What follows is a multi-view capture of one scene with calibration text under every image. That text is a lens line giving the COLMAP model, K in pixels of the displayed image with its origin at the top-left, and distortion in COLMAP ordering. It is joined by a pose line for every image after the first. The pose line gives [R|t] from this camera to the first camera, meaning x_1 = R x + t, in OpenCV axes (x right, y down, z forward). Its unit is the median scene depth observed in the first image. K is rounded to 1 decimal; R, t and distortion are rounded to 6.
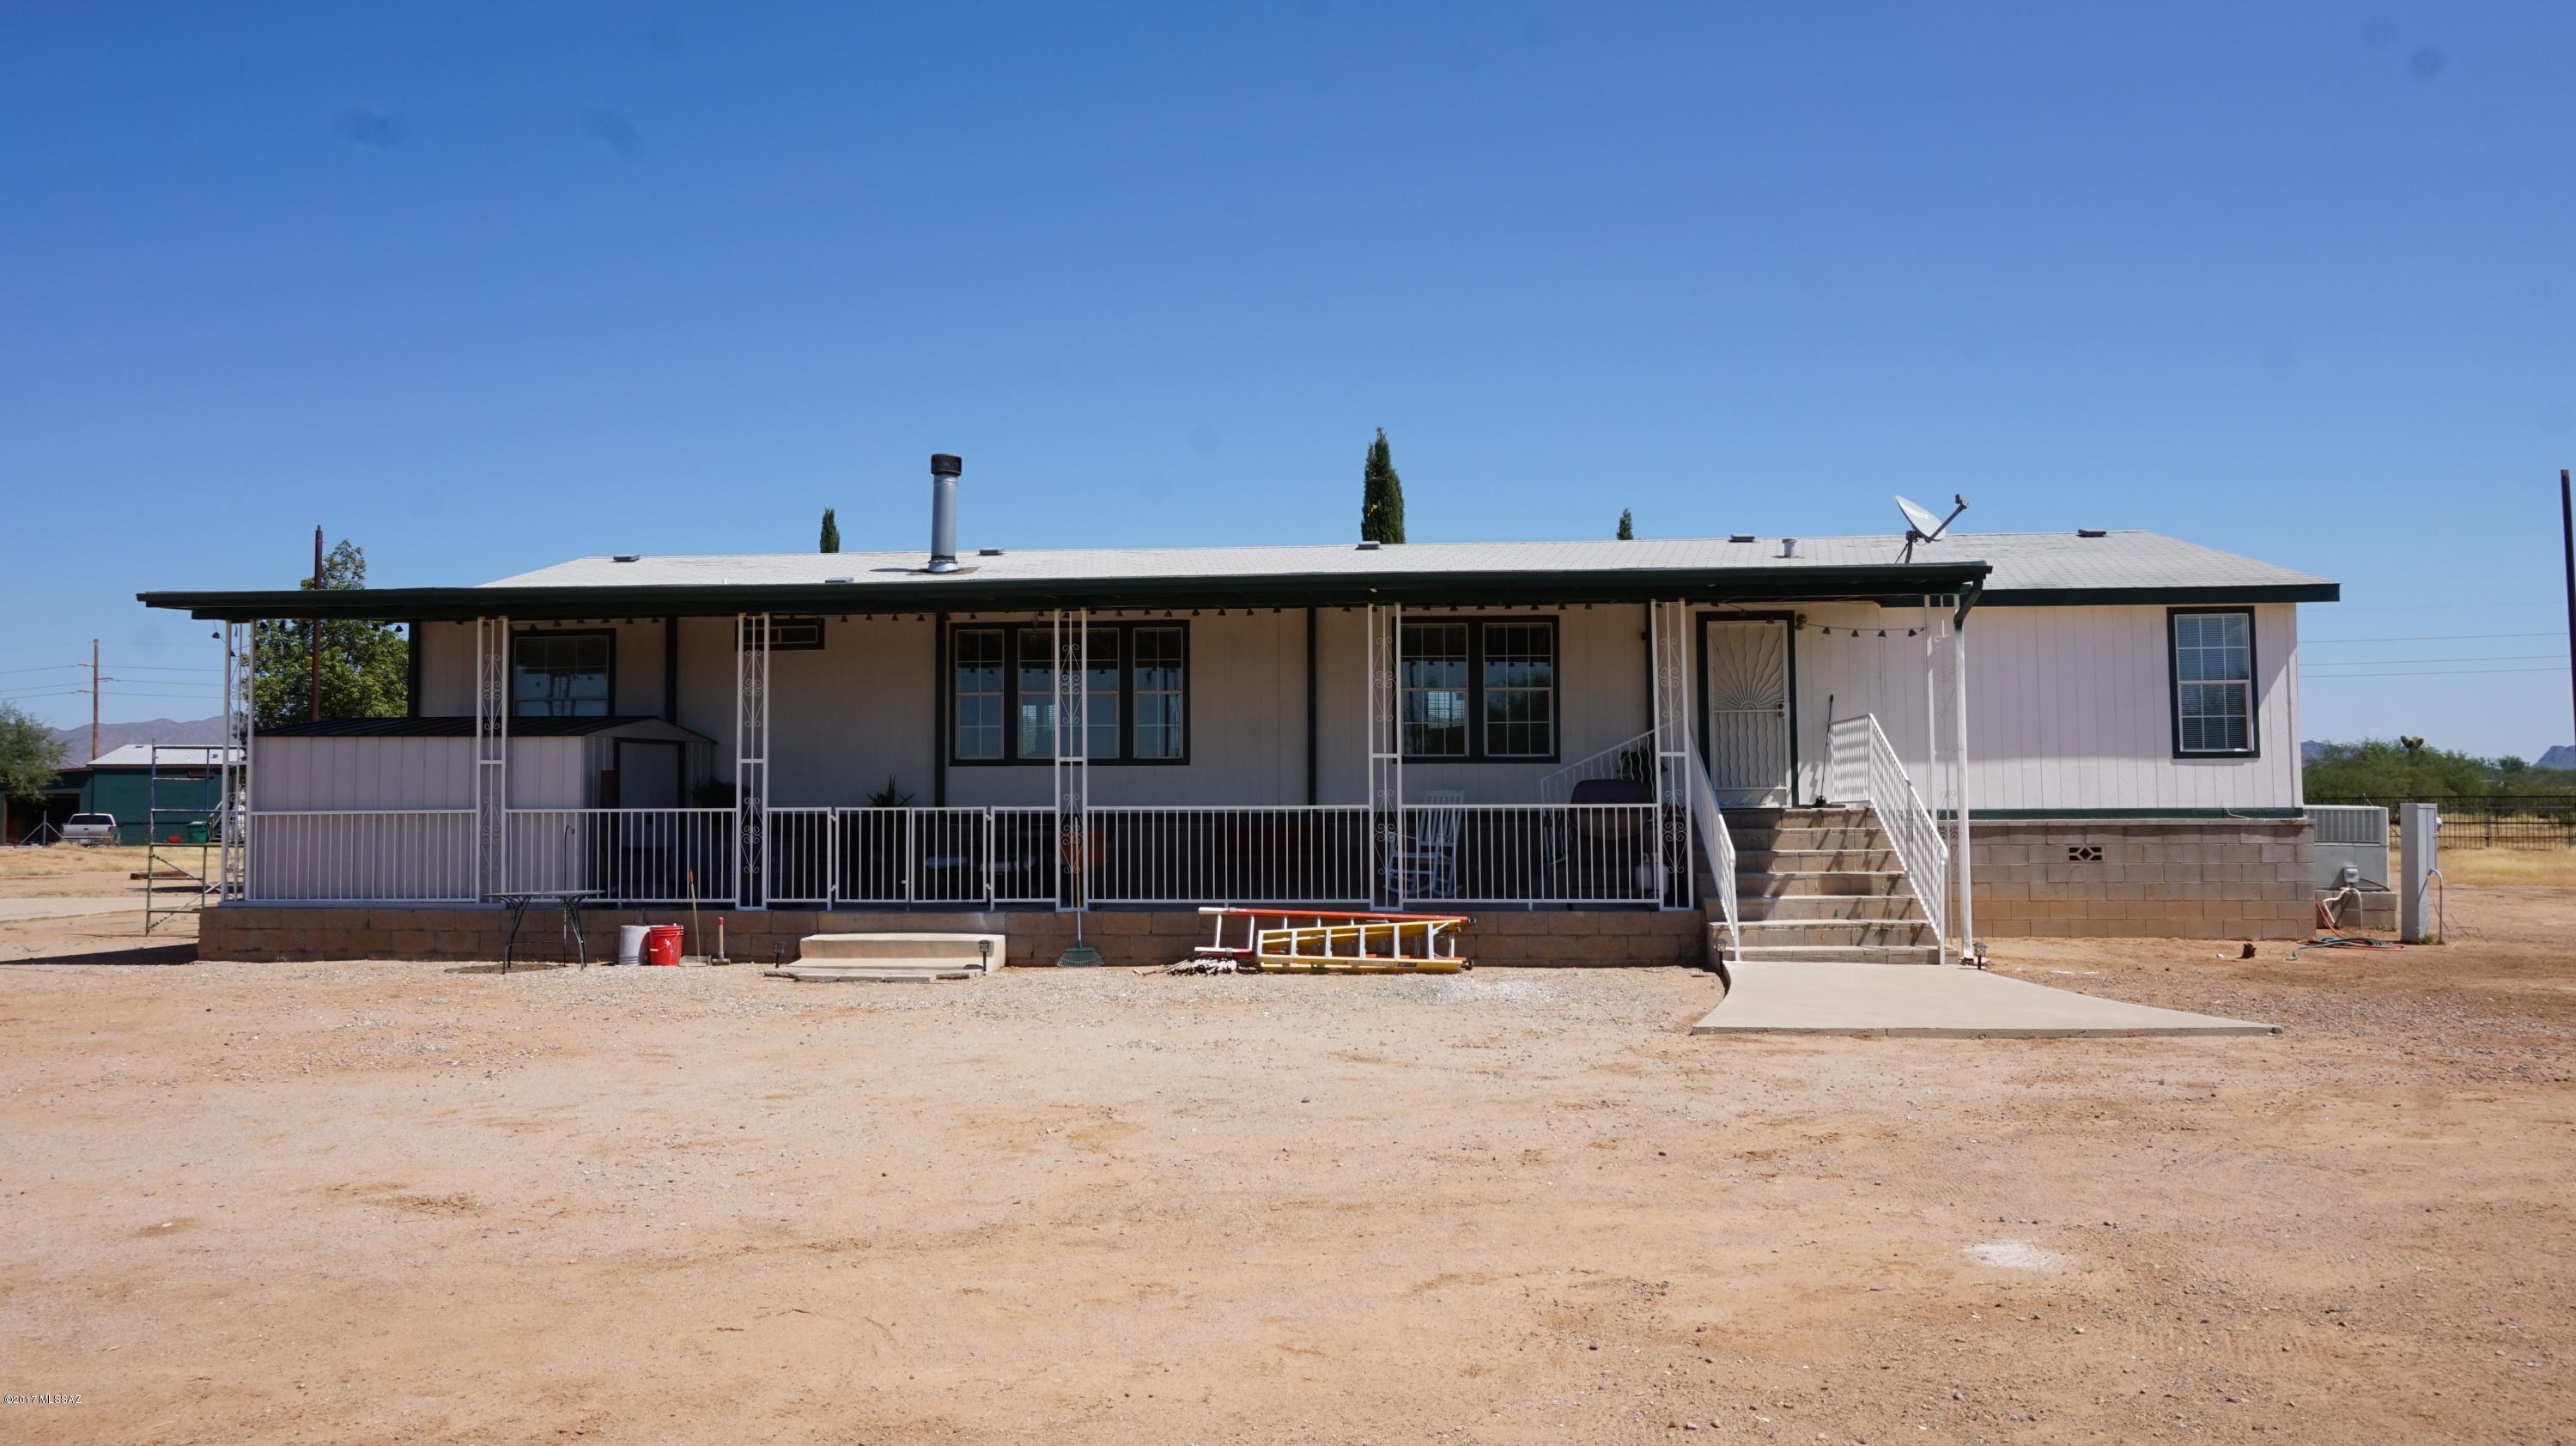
lens RADIAL K [[1727.5, 0, 1289.5], [0, 1727.5, 727.0], [0, 0, 1]] dist [-0.053664, 0.035074]
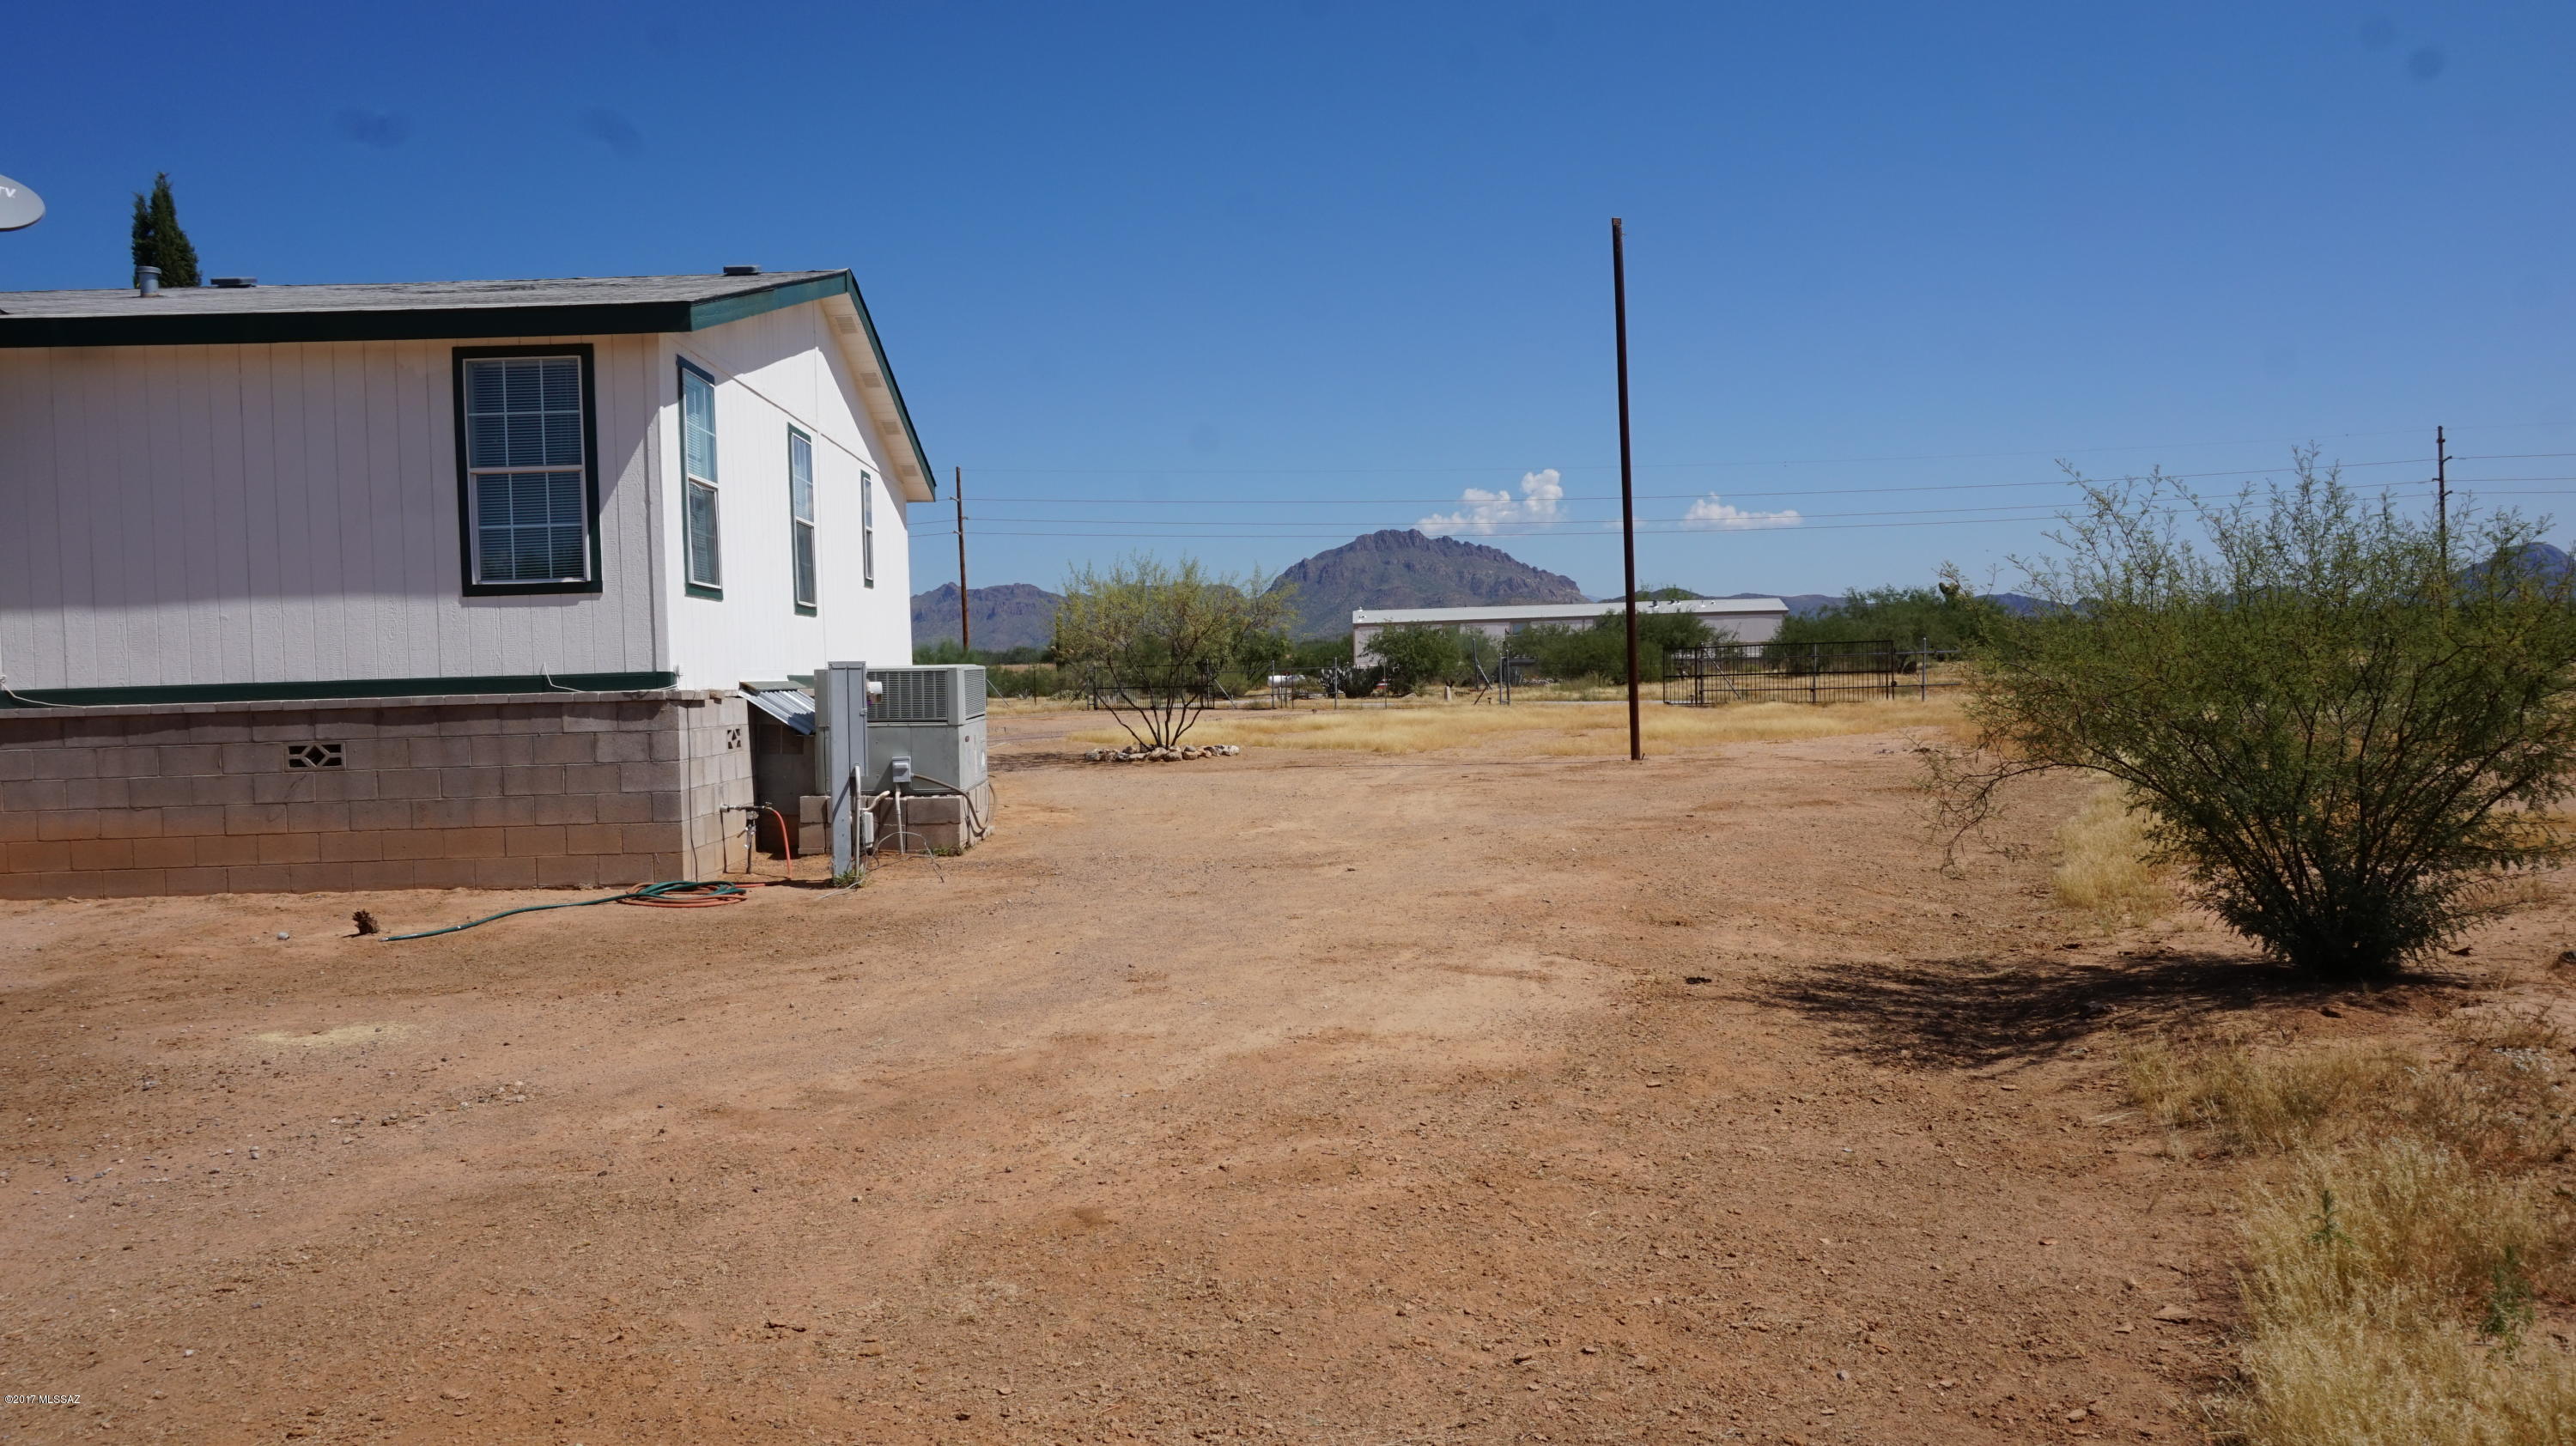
lens RADIAL K [[1727.5, 0, 1289.5], [0, 1727.5, 727.0], [0, 0, 1]] dist [-0.053664, 0.035074]
pose [[0.988565, -0.028741, 0.148030, 0.719846], [0.017232, 0.996769, 0.078453, 0.022284], [-0.149806, -0.075005, 0.985866, 0.348486]]
